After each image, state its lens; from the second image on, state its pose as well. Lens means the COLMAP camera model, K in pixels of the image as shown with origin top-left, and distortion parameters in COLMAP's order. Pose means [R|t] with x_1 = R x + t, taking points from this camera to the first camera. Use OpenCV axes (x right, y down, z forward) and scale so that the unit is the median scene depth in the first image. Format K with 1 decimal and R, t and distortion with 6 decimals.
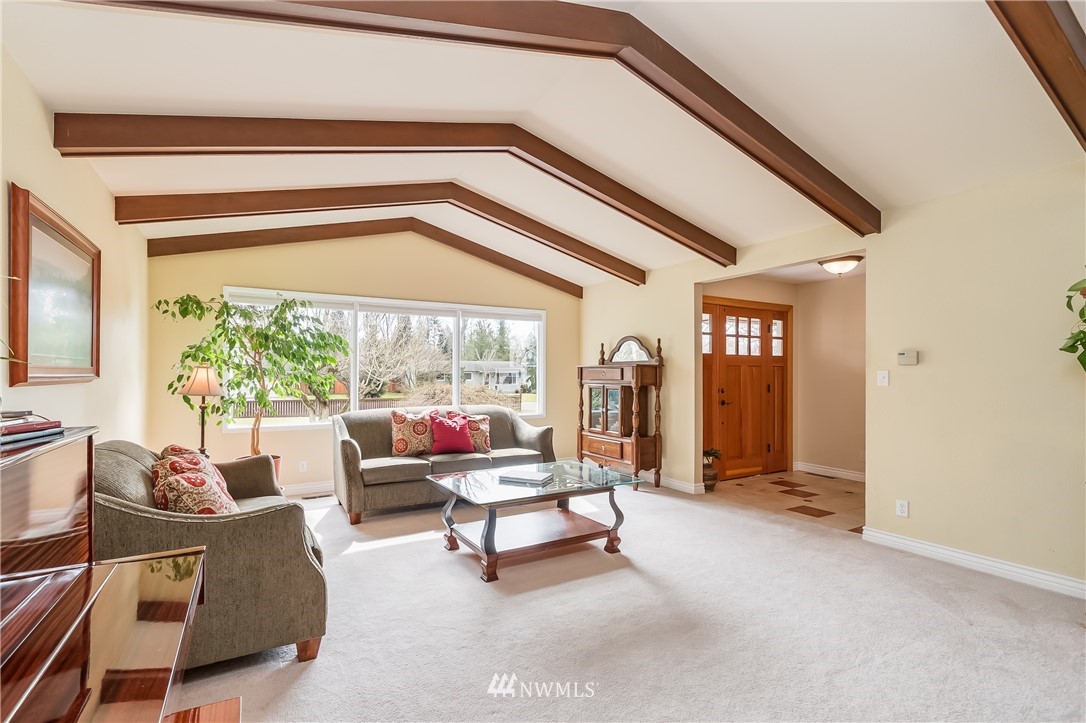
lens RADIAL K [[482.2, 0, 539.6], [0, 482.2, 368.3], [0, 0, 1]] dist [-0.004190, -0.000213]
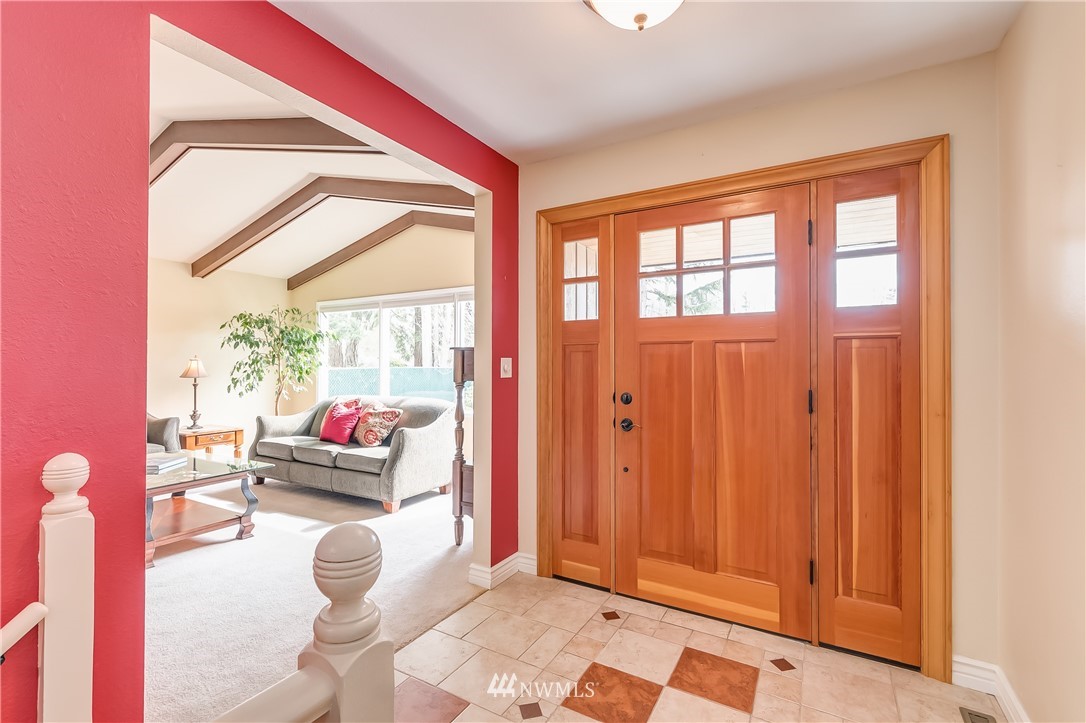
lens RADIAL K [[482.2, 0, 541.5], [0, 482.2, 361.1], [0, 0, 1]] dist [-0.004190, -0.000213]
pose [[0.489986, -0.006379, -0.871707, 0.705071], [0.011459, 0.999934, -0.000876, 0.010263], [0.871655, -0.009559, 0.490027, 0.674142]]
